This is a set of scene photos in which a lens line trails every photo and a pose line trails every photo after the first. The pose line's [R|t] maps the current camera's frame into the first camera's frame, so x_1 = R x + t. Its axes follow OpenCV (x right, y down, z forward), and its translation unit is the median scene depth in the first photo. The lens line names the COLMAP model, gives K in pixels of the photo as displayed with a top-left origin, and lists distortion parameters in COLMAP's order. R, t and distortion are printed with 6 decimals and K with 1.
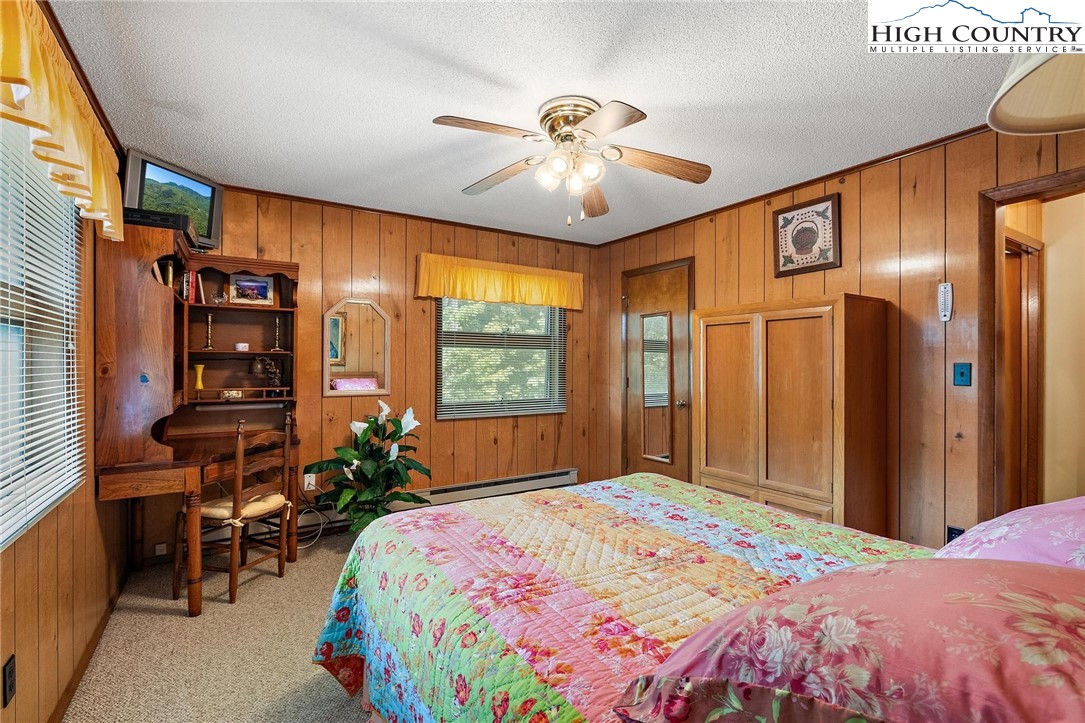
lens RADIAL K [[493.9, 0, 546.2], [0, 493.9, 362.1], [0, 0, 1]] dist [-0.004354, -0.000218]
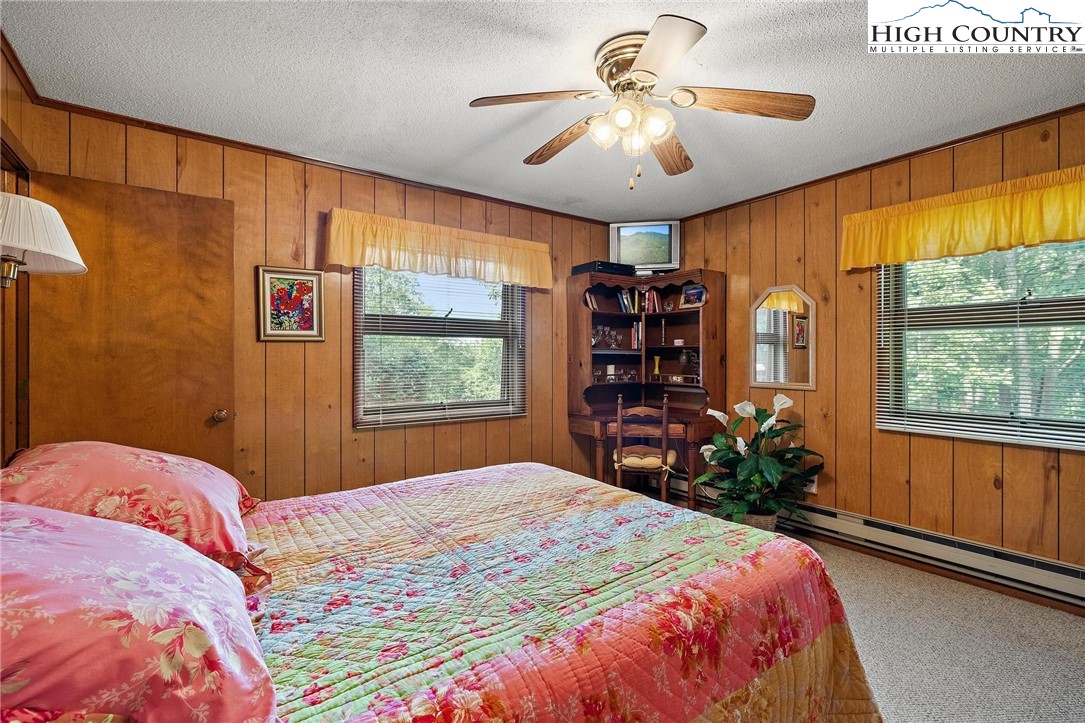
lens RADIAL K [[493.9, 0, 545.5], [0, 493.9, 360.5], [0, 0, 1]] dist [-0.004354, -0.000218]
pose [[0.047810, -0.000640, -0.998856, 0.600600], [0.000234, 1.000000, -0.000630, 0.015296], [0.998856, -0.000204, 0.047810, 0.546805]]
